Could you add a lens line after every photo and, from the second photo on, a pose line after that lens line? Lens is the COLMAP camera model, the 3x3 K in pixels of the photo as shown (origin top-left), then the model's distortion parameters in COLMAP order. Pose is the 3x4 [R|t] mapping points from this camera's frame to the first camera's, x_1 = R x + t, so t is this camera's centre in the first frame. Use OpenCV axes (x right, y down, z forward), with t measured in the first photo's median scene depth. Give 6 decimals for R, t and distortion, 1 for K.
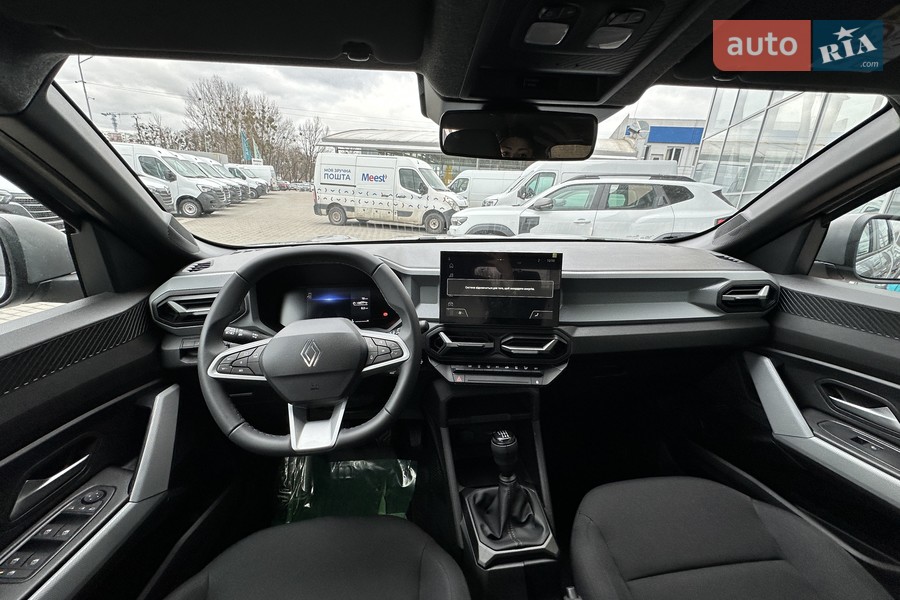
lens RADIAL K [[357.1, 0, 450.0], [0, 357.1, 300.0], [0, 0, 1]] dist [-0.001286, 0.000002]
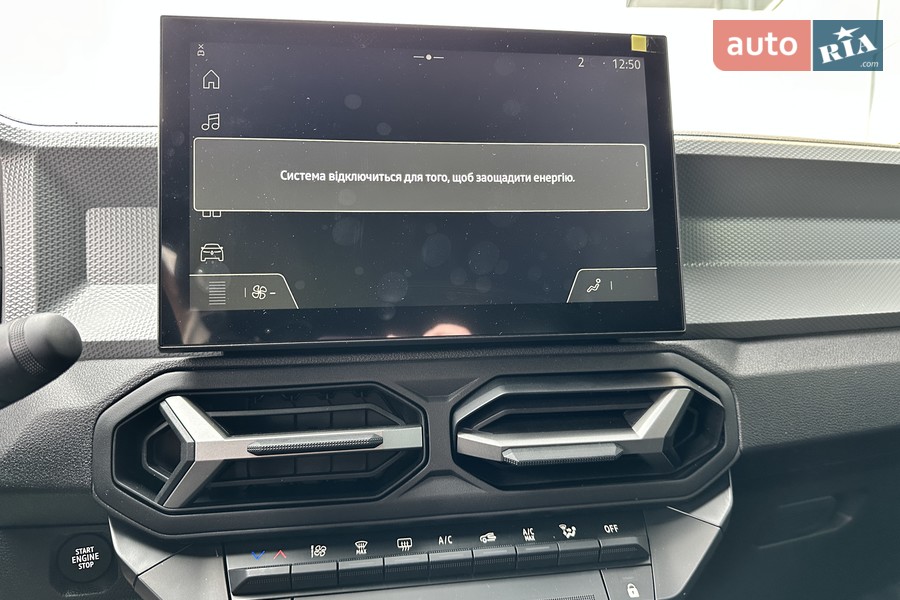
lens RADIAL K [[635.8, 0, 450.0], [0, 635.8, 300.0], [0, 0, 1]] dist [0.017227, -0.002337]
pose [[0.978016, -0.032963, 0.205909, 0.059512], [0.079316, 0.972014, -0.221127, 0.130478], [-0.192857, 0.232598, 0.953260, 0.591398]]
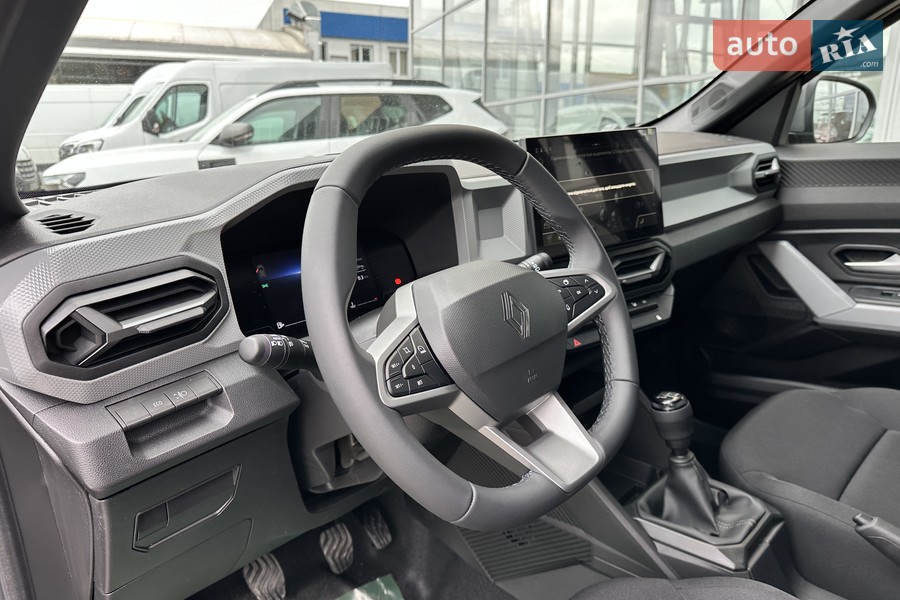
lens RADIAL K [[635.8, 0, 450.0], [0, 635.8, 300.0], [0, 0, 1]] dist [0.017227, -0.002337]
pose [[0.790531, -0.212052, 0.574539, -0.751973], [0.224590, 0.973162, 0.050154, 0.042822], [-0.569755, 0.089387, 0.816939, 0.211165]]
